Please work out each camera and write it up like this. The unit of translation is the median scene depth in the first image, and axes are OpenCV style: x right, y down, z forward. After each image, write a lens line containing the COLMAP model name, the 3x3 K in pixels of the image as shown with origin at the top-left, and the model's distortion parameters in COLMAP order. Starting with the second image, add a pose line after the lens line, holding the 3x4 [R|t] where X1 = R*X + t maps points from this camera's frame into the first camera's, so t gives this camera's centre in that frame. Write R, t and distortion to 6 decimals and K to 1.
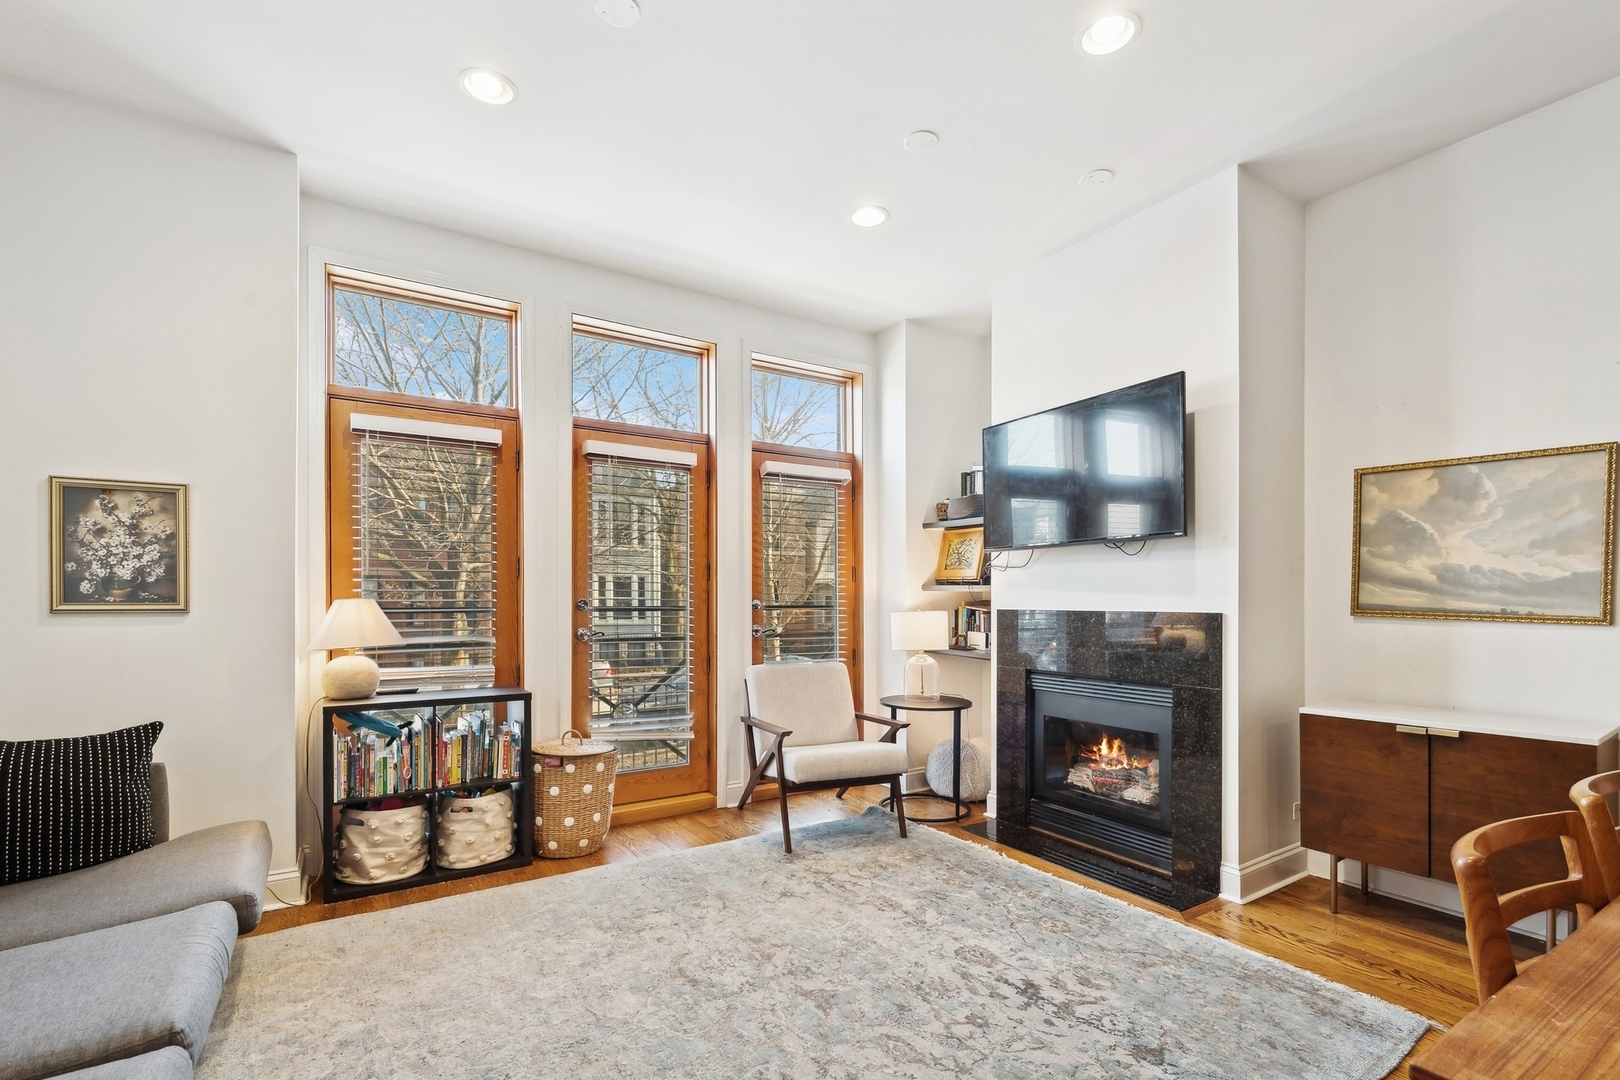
lens RADIAL K [[724.4, 0, 805.6], [0, 724.4, 597.6], [0, 0, 1]] dist [0.003400, -0.000648]
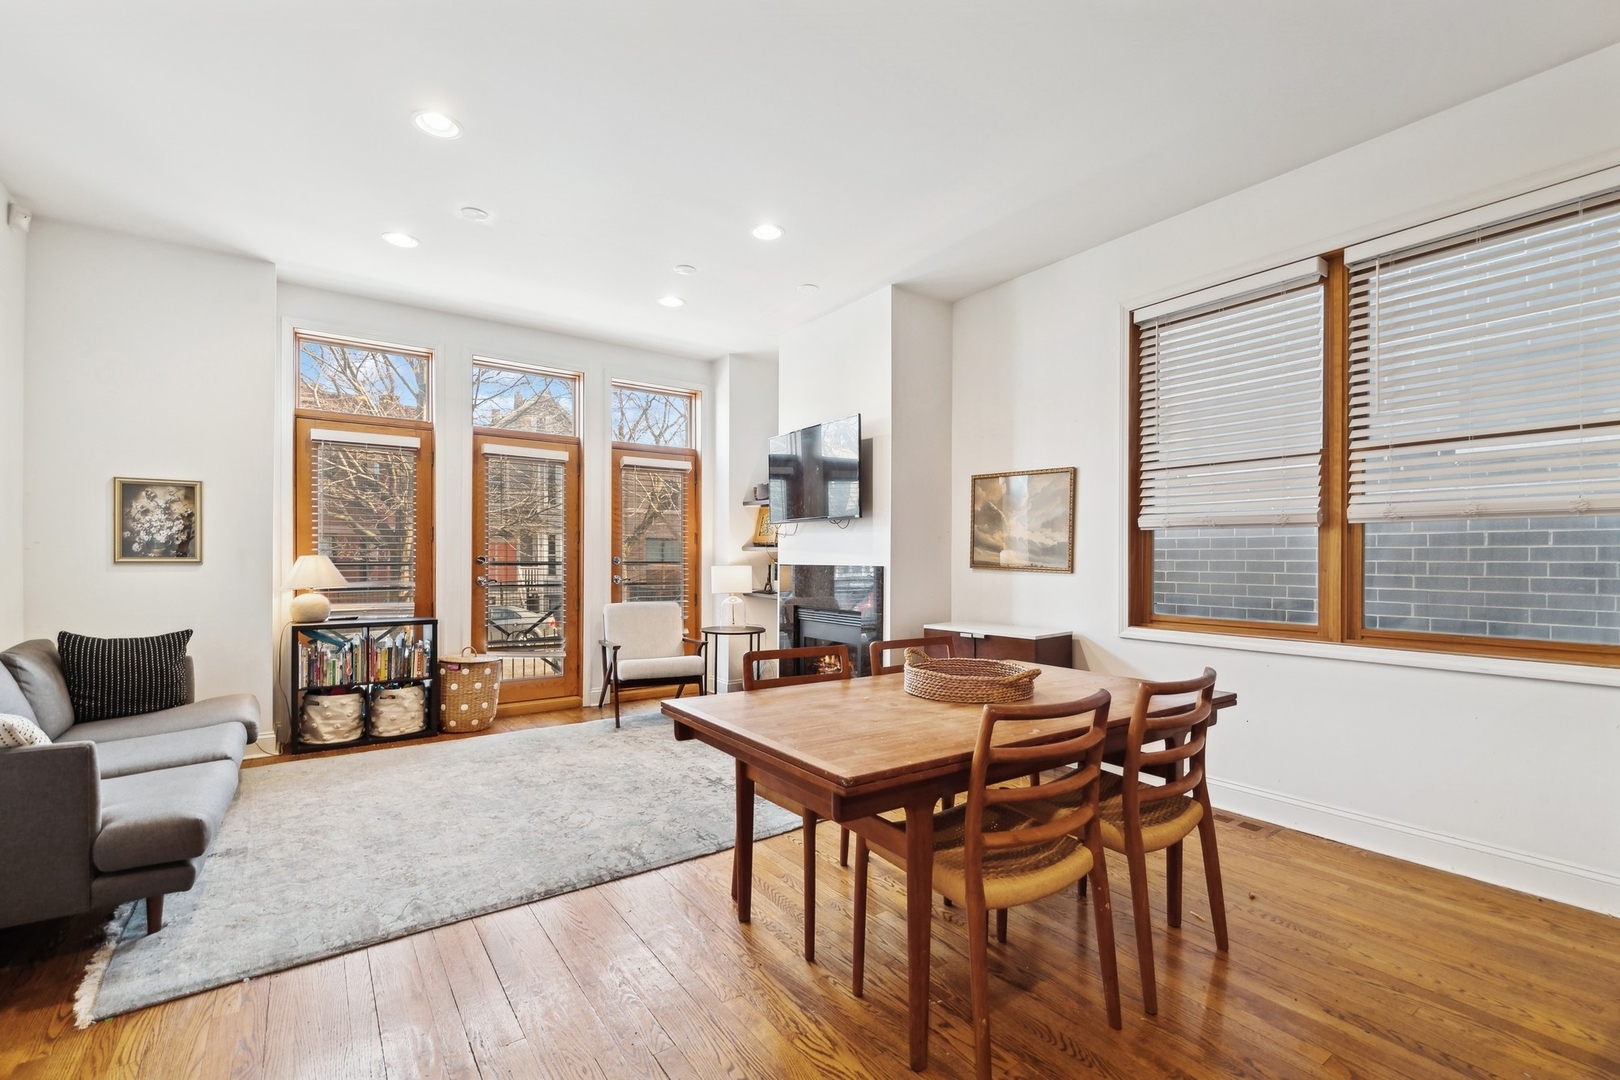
lens RADIAL K [[701.8, 0, 808.6], [0, 701.8, 555.7], [0, 0, 1]] dist [0.000654, -0.000347]
pose [[0.998110, 0.003228, 0.061364, 0.301575], [-0.003194, 0.999995, -0.000642, 0.000136], [-0.061366, 0.000445, 0.998115, -0.495342]]
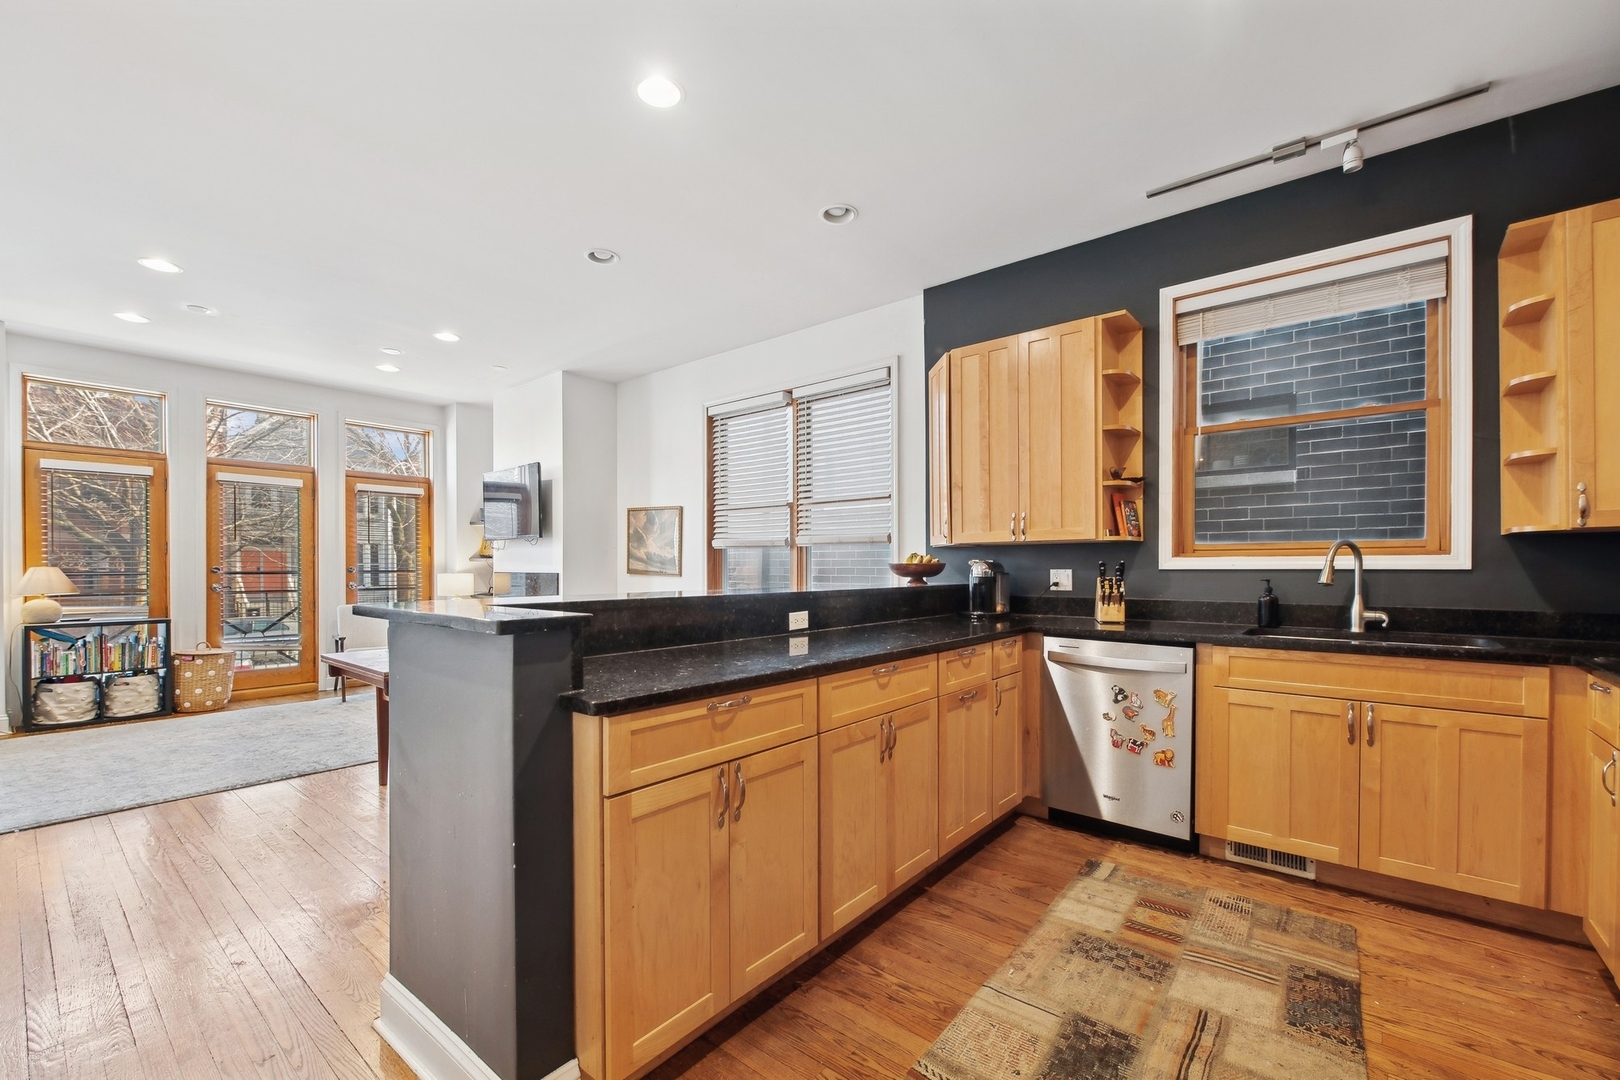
lens RADIAL K [[671.4, 0, 818.9], [0, 671.4, 567.8], [0, 0, 1]] dist [-0.009551, -0.000484]
pose [[0.945632, -0.001447, 0.325236, 0.629130], [-0.000306, 0.999986, 0.005339, -0.004701], [-0.325239, -0.005148, 0.945618, -1.121893]]
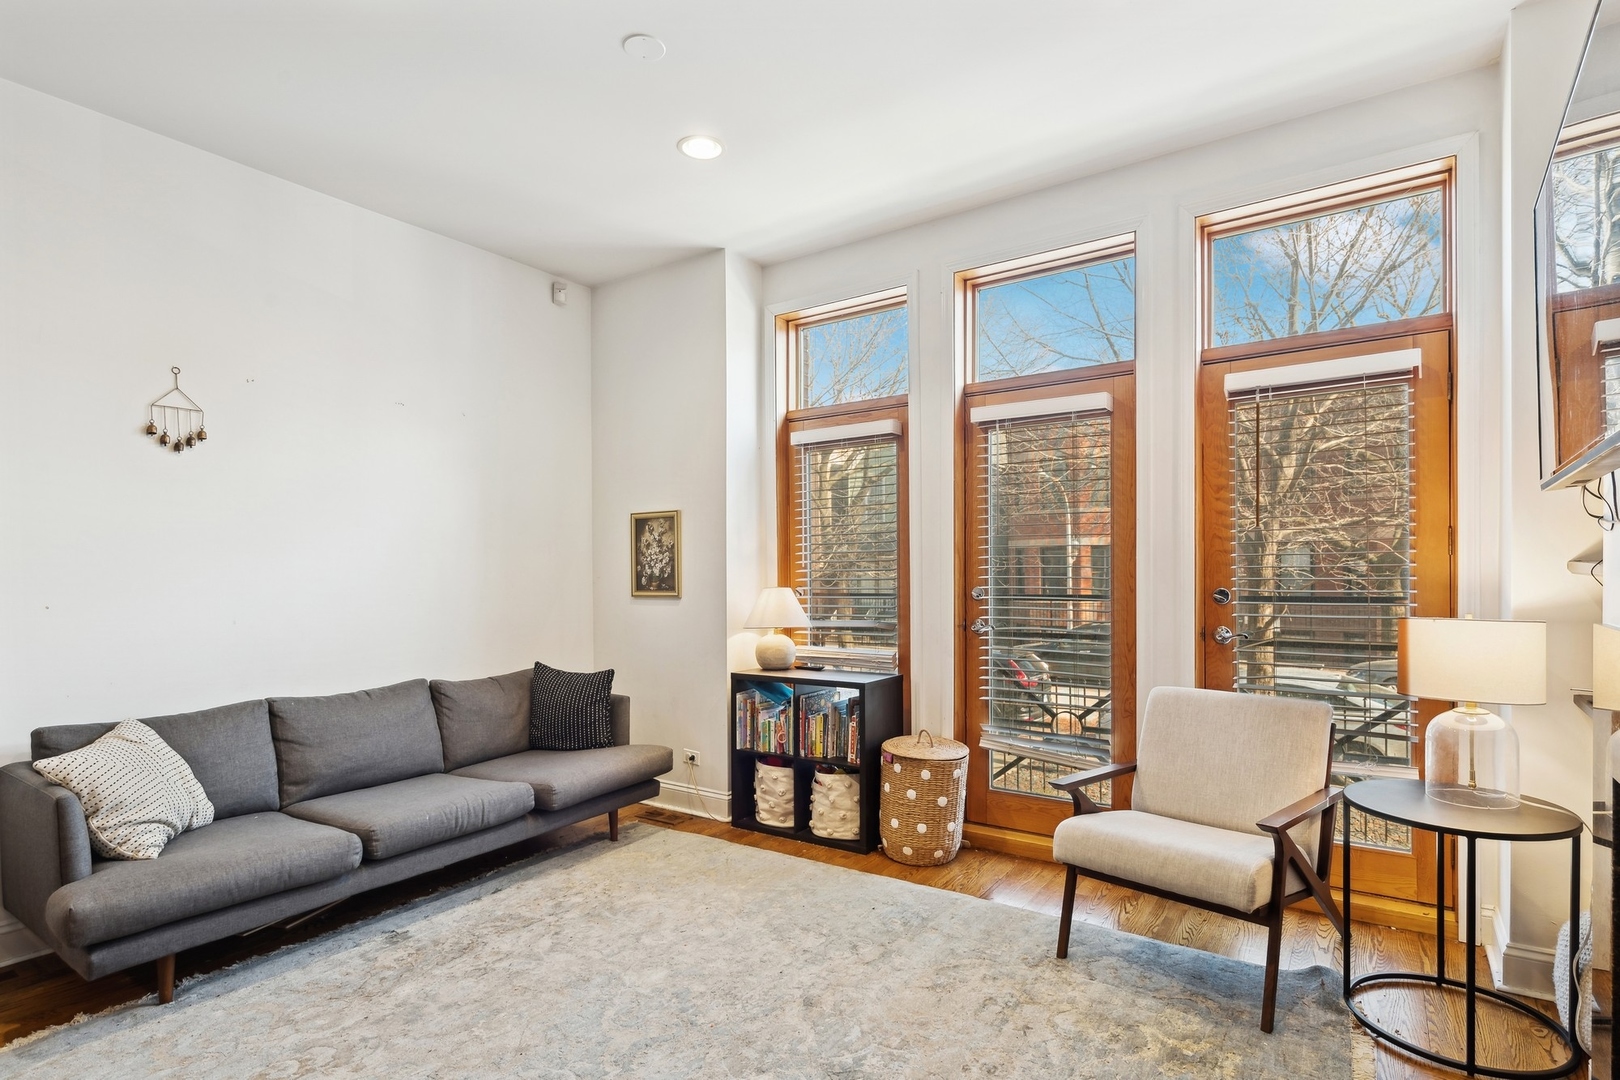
lens RADIAL K [[810.8, 0, 820.8], [0, 810.8, 580.2], [0, 0, 1]] dist [0.021732, 0.000025]
pose [[0.403466, 0.001524, -0.914993, 0.652303], [0.010774, 0.999921, 0.006416, -0.019090], [0.914931, -0.012447, 0.403418, 0.518605]]
